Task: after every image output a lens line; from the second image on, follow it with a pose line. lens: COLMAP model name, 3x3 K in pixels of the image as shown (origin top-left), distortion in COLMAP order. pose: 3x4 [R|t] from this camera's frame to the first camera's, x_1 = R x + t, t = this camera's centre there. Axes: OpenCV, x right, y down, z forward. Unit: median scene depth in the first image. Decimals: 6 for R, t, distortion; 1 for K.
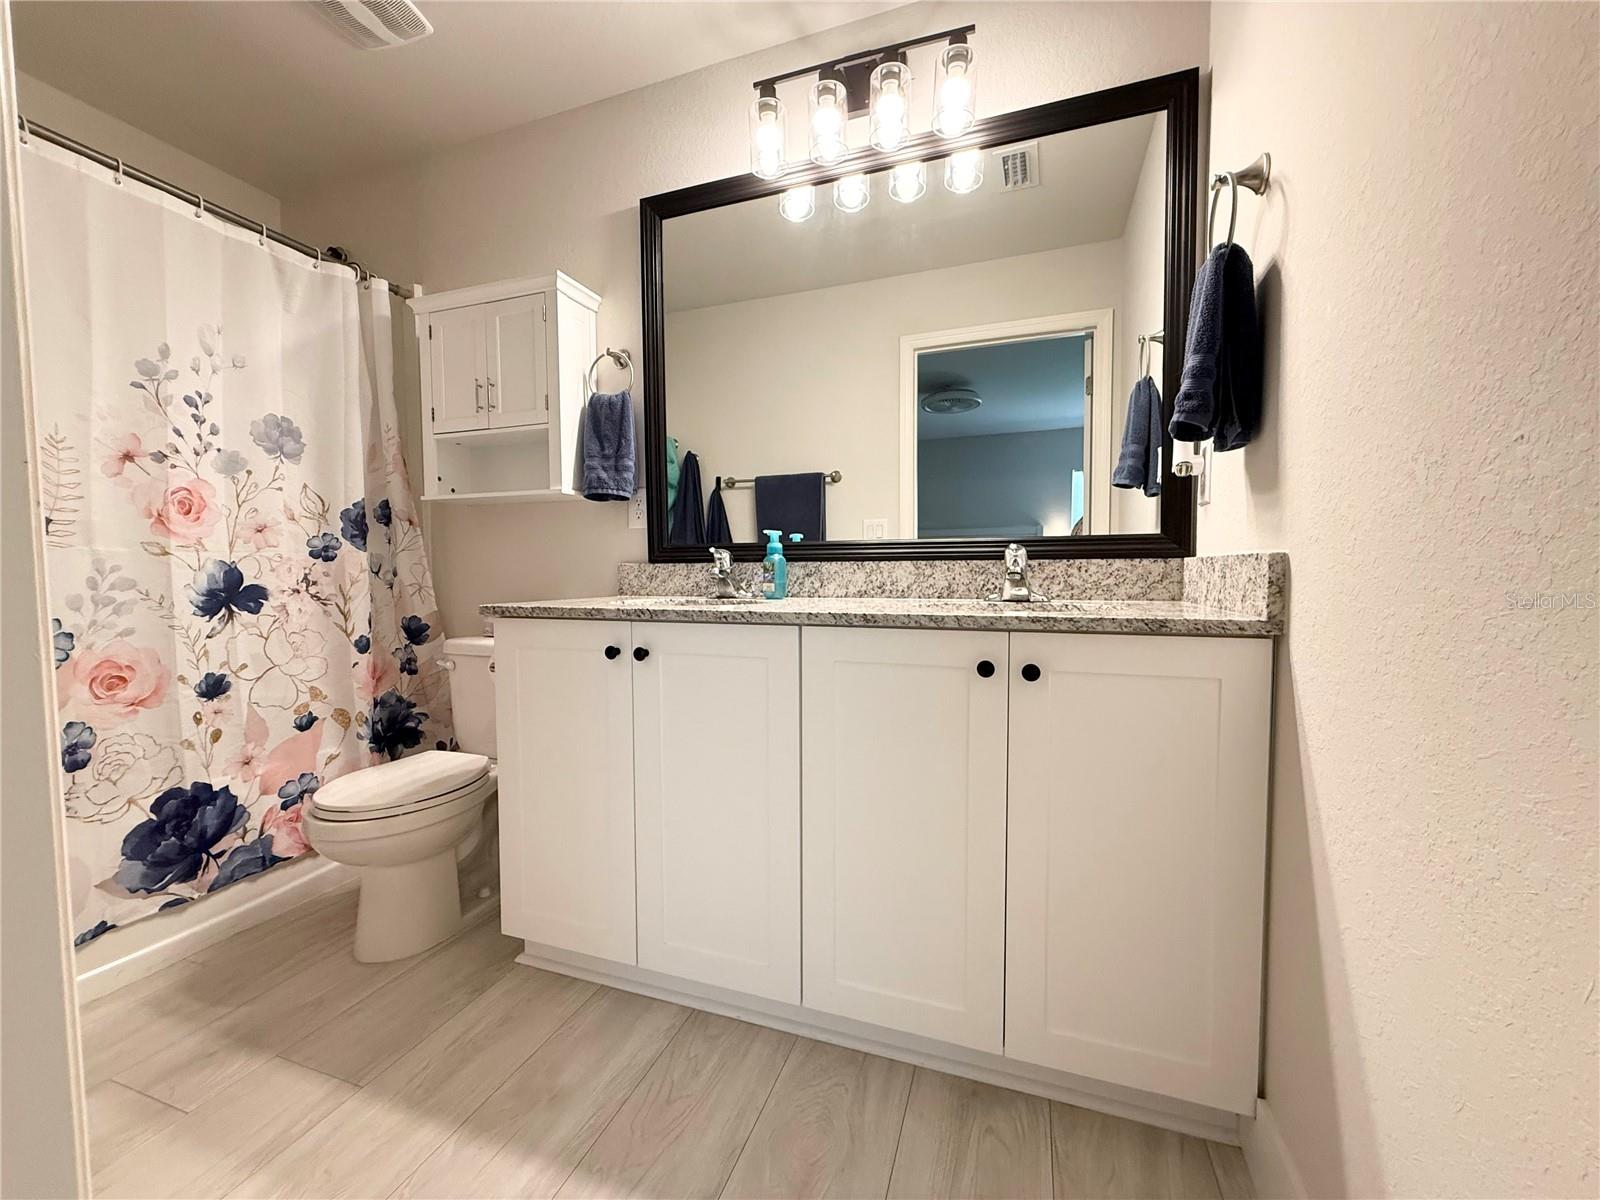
lens RADIAL K [[635.5, 0, 800.0], [0, 635.5, 600.0], [0, 0, 1]] dist [0.000109, 0.000030]
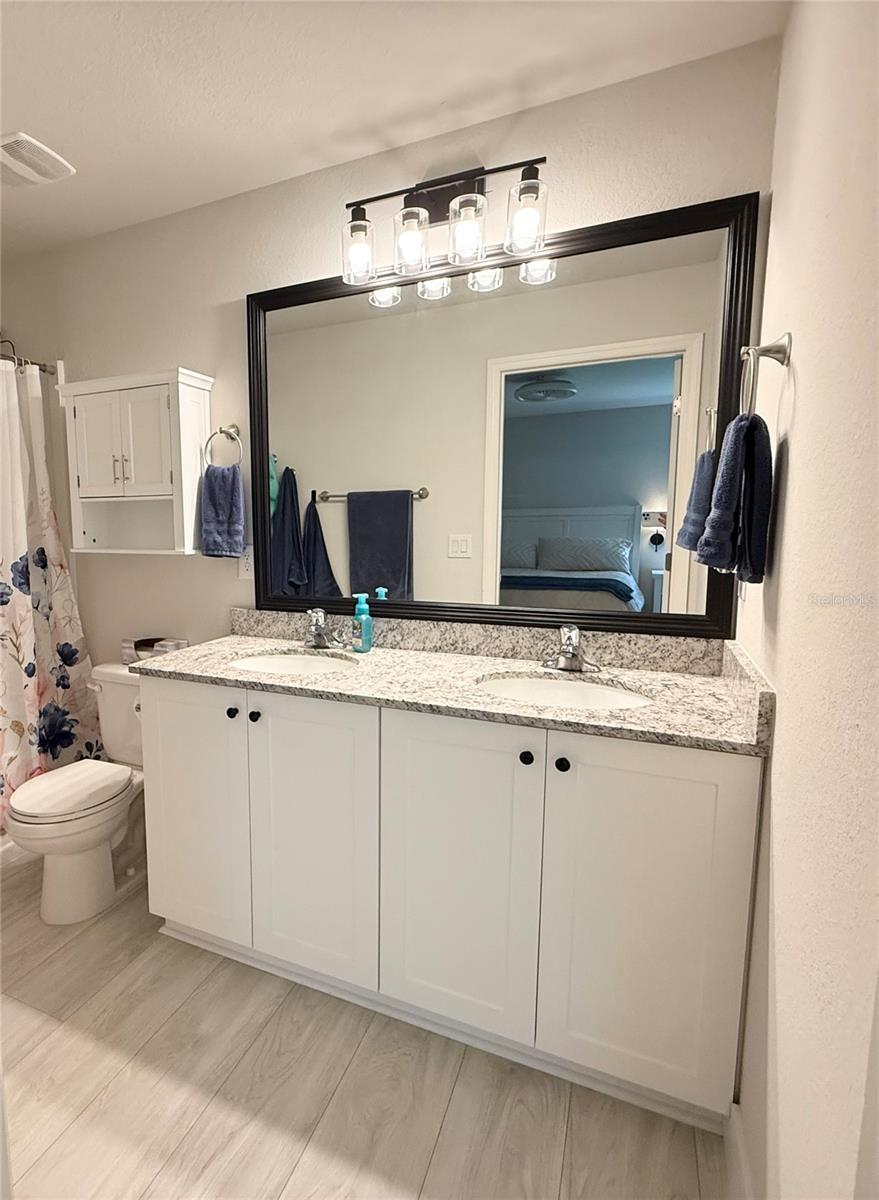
lens RADIAL K [[634.6, 0, 312.9], [0, 634.6, 600.6], [0, 0, 1]] dist [0.000125, 0.000115]
pose [[0.992007, 0.010899, -0.125715, 0.017900], [-0.000999, 0.996910, 0.078547, -0.198103], [0.126182, -0.077794, 0.988952, -0.179108]]
